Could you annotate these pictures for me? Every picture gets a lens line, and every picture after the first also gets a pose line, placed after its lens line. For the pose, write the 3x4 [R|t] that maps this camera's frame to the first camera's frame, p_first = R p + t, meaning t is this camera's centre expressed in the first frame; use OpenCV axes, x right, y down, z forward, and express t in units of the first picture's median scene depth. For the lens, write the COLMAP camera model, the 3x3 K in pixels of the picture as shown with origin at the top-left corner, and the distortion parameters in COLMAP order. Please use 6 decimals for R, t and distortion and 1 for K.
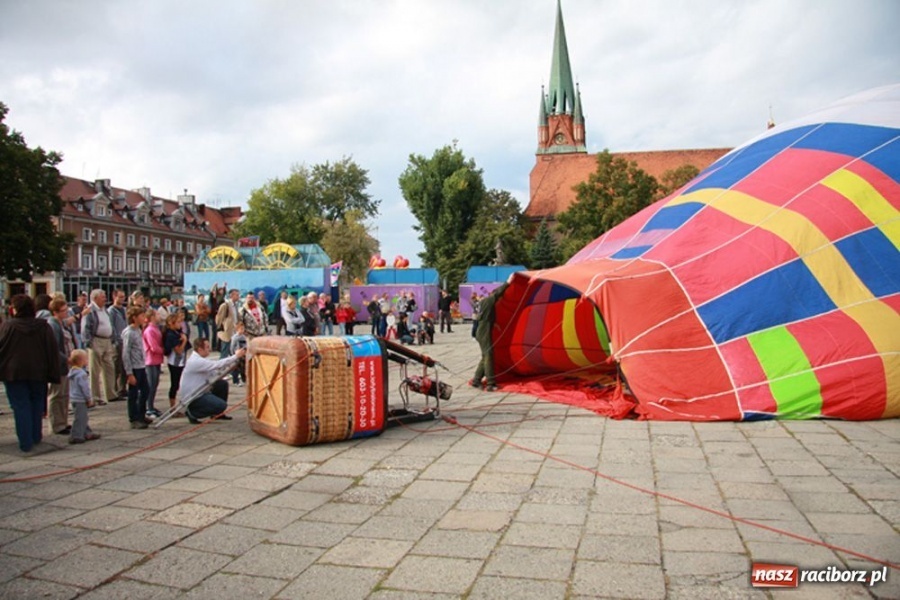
lens RADIAL K [[684.6, 0, 432.1], [0, 684.6, 307.8], [0, 0, 1]] dist [-0.177744, 0.125593]
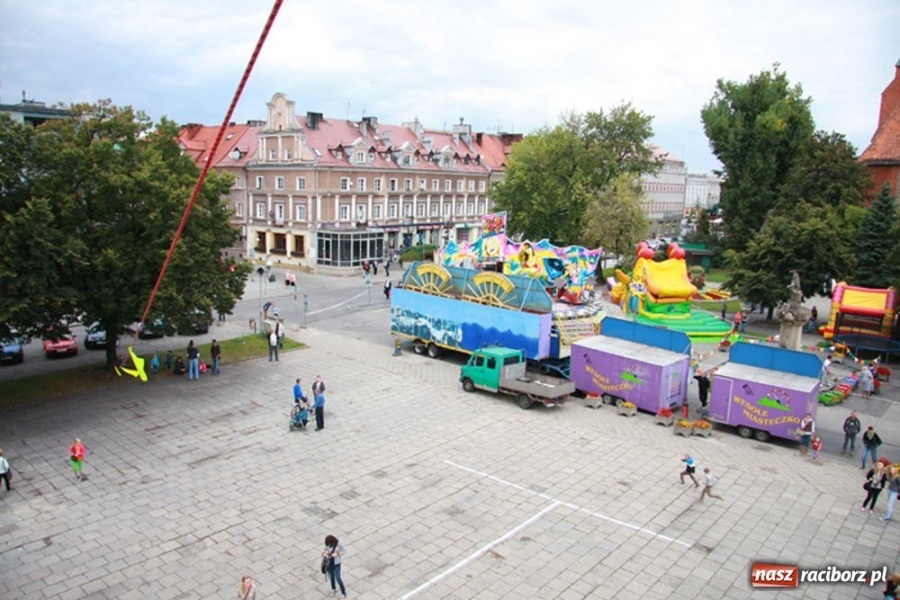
lens RADIAL K [[684.6, 0, 434.4], [0, 684.6, 310.0], [0, 0, 1]] dist [-0.177744, 0.125593]
pose [[0.900445, 0.108962, -0.421100, 0.027539], [-0.036212, 0.983533, 0.177063, -0.094008], [0.433459, -0.144187, 0.889564, 0.122341]]
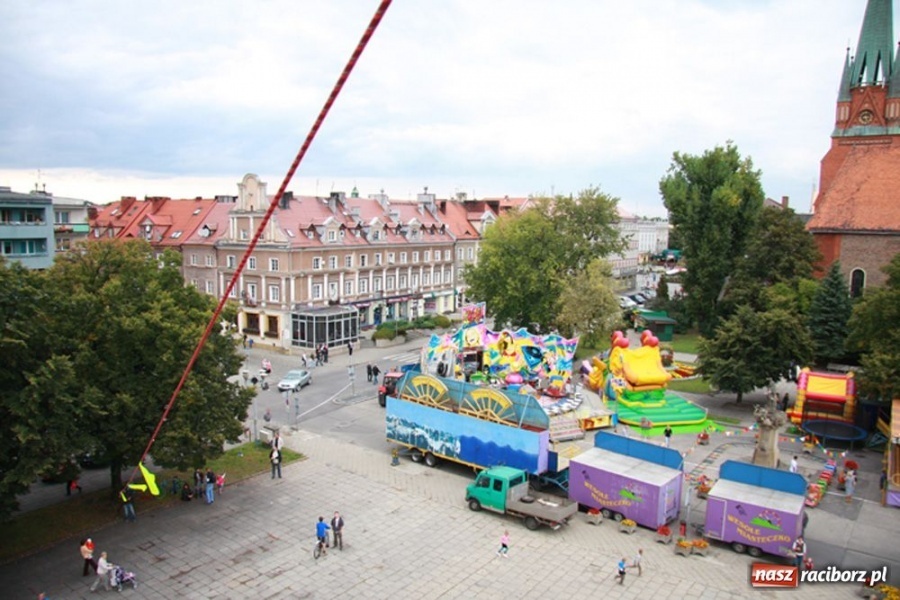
lens RADIAL K [[684.6, 0, 440.2], [0, 684.6, 322.5], [0, 0, 1]] dist [-0.177744, 0.125593]
pose [[0.934046, 0.072745, -0.349665, 0.001688], [-0.026060, 0.990309, 0.136412, -0.141648], [0.356200, -0.118303, 0.926890, 0.104582]]
